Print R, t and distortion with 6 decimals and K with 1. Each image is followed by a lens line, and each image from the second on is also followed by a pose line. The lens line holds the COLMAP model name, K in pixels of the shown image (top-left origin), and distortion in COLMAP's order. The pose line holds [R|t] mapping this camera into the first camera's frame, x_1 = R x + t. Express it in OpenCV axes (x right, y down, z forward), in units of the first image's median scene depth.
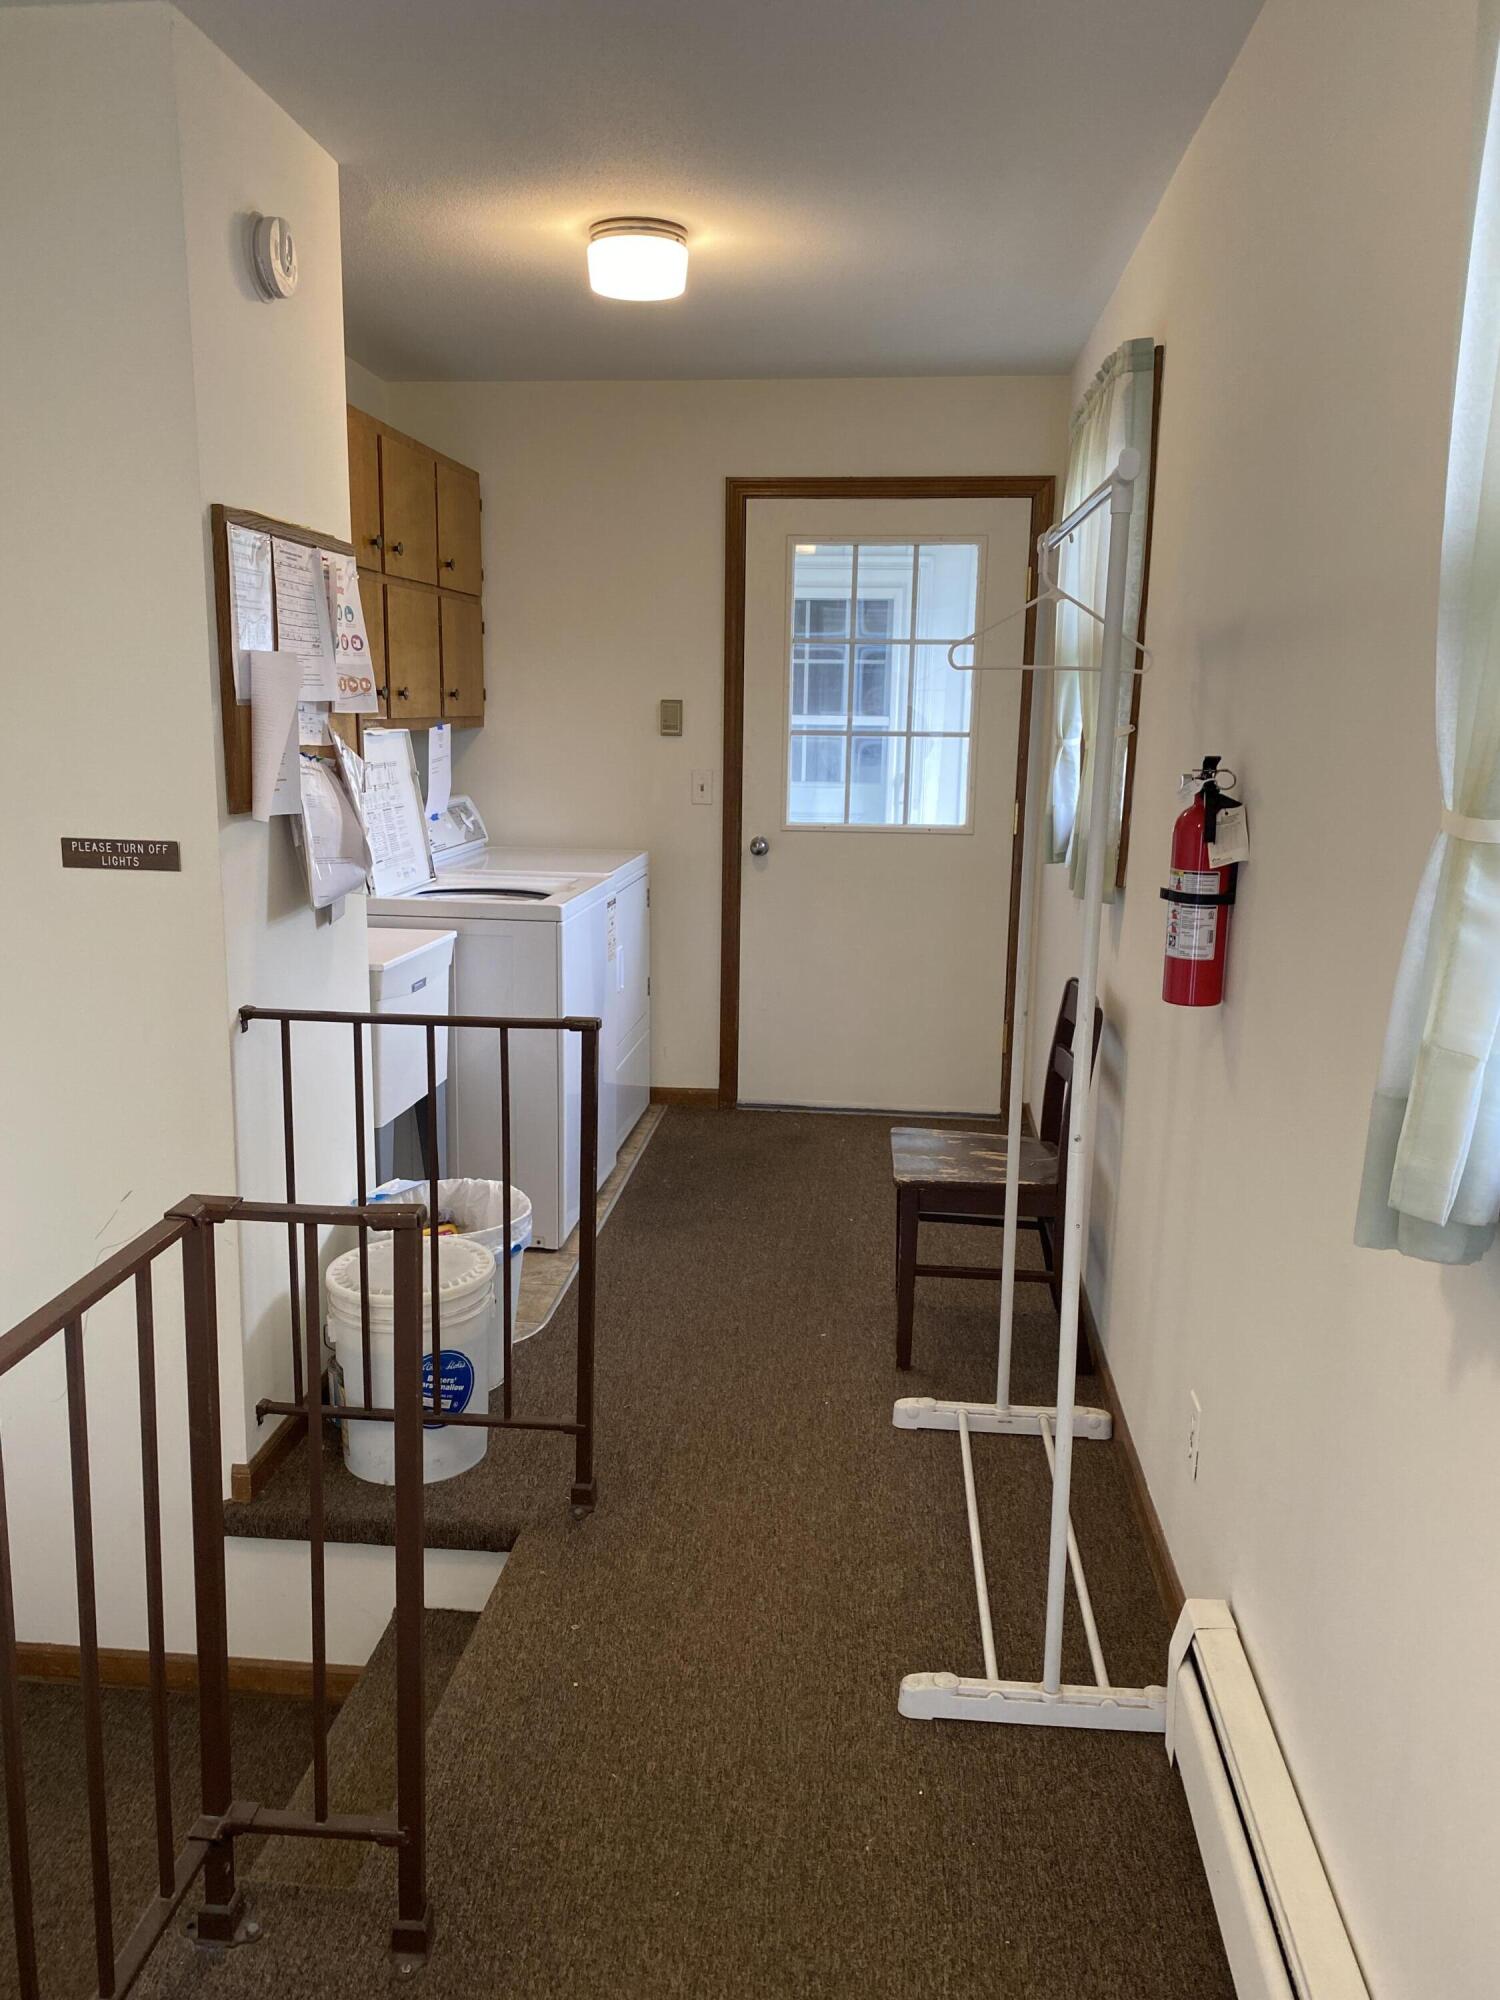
lens RADIAL K [[1517.0, 0, 751.8], [0, 1517.0, 998.8], [0, 0, 1]] dist [0.043411, -0.048540]
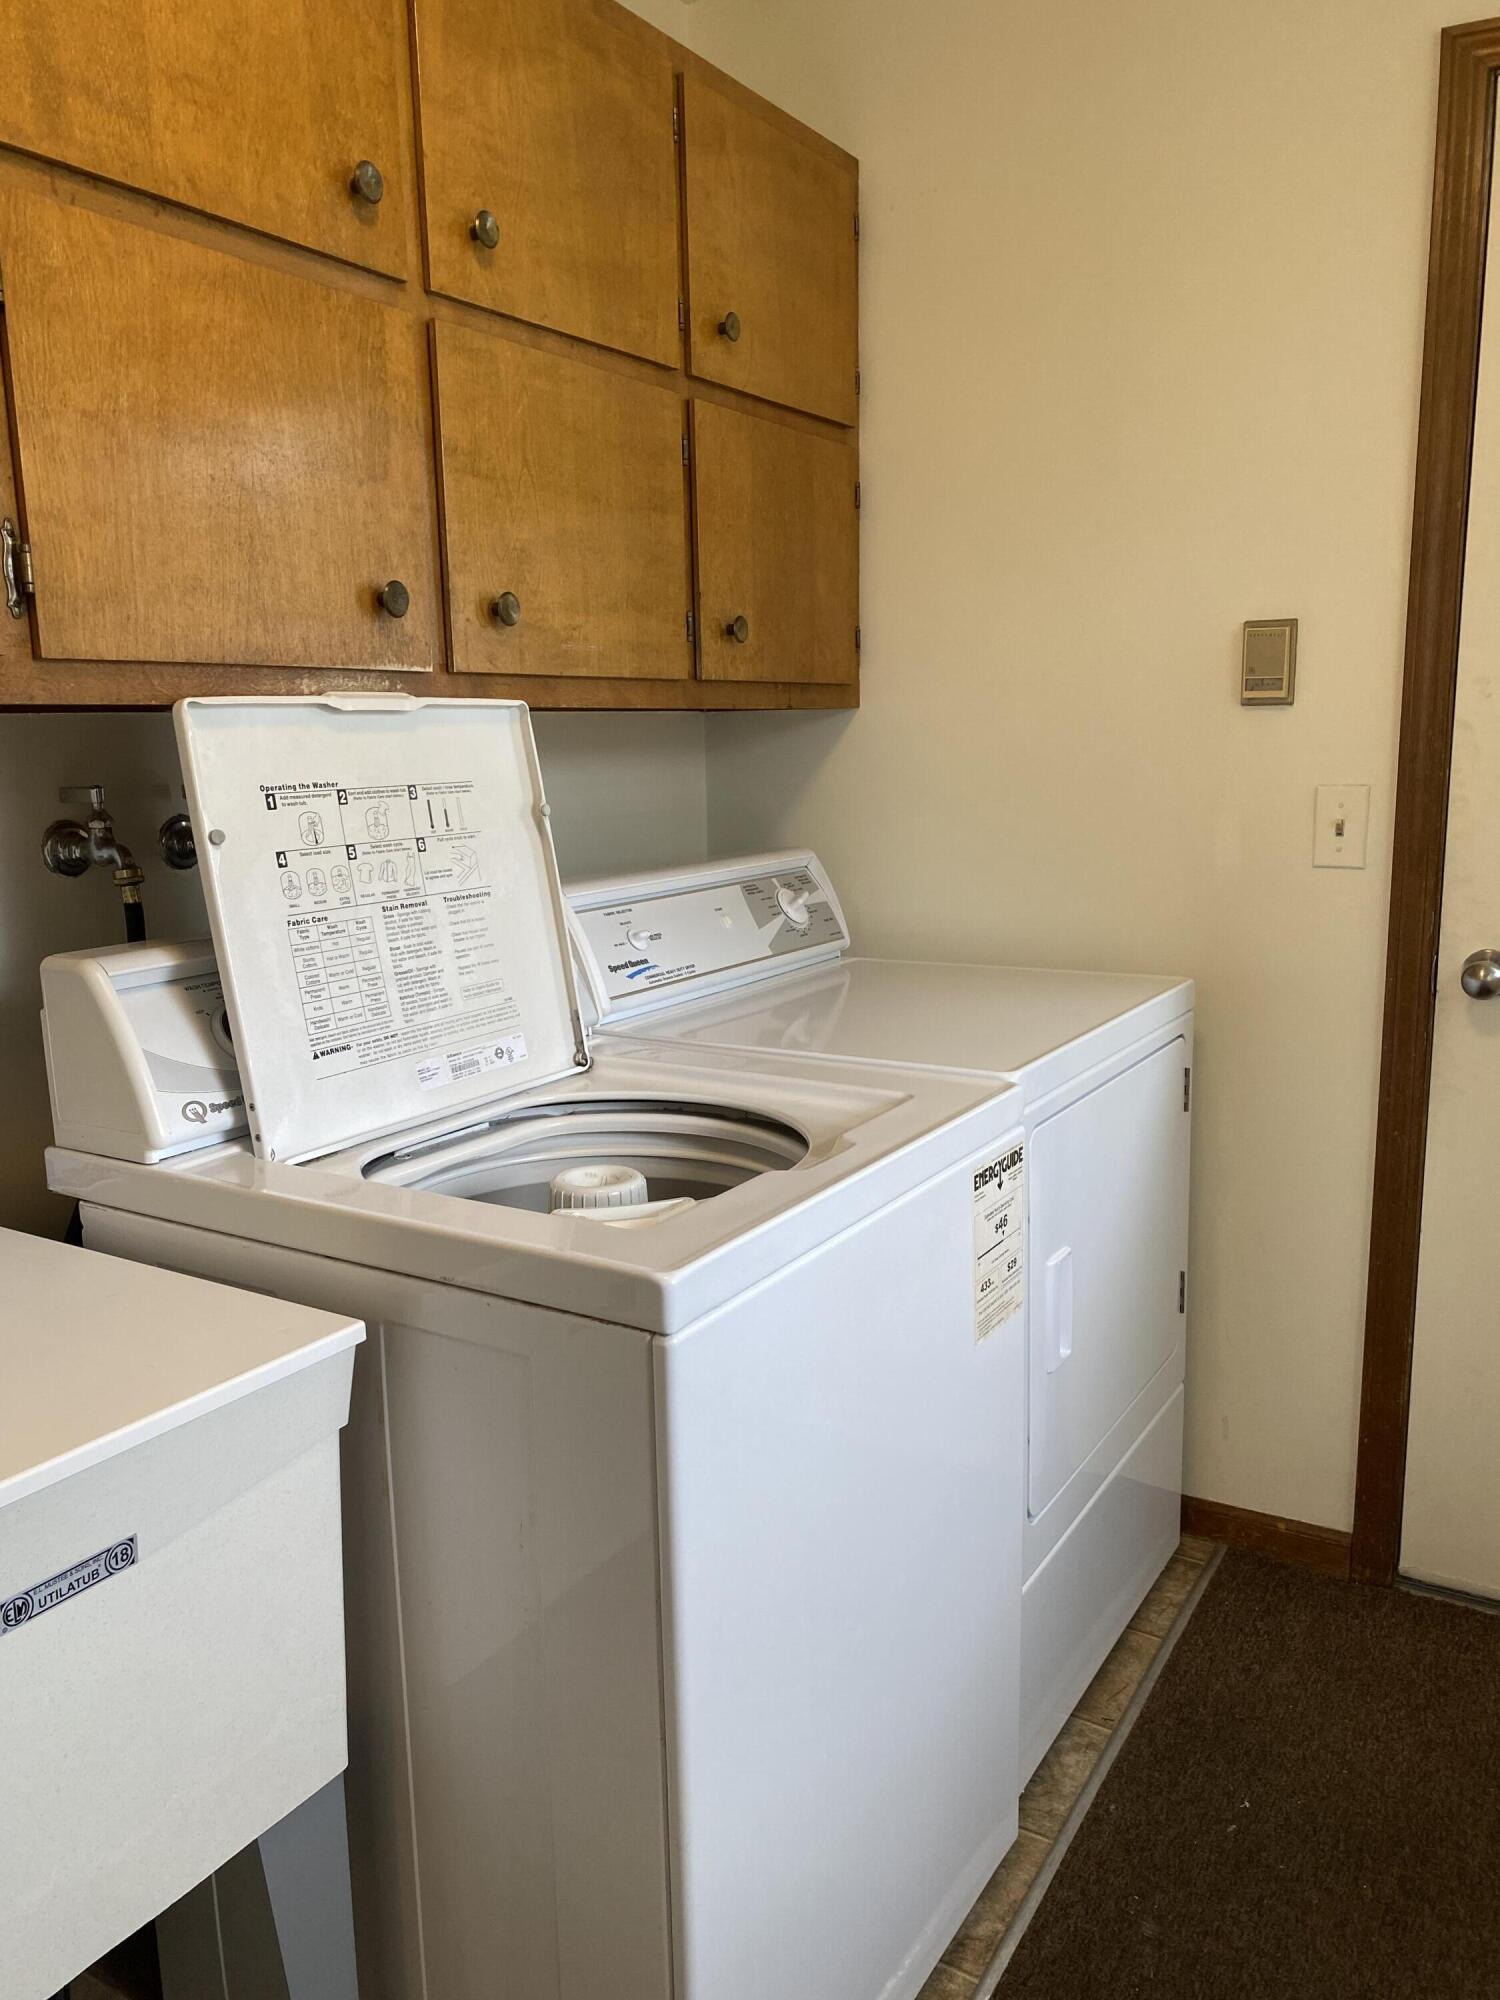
lens RADIAL K [[1517.0, 0, 738.3], [0, 1517.0, 1026.4], [0, 0, 1]] dist [0.043411, -0.048540]
pose [[0.897546, 0.047239, -0.438383, 0.005086], [-0.046661, 0.998838, 0.012098, -0.083695], [0.438445, 0.009597, 0.898707, 0.563489]]
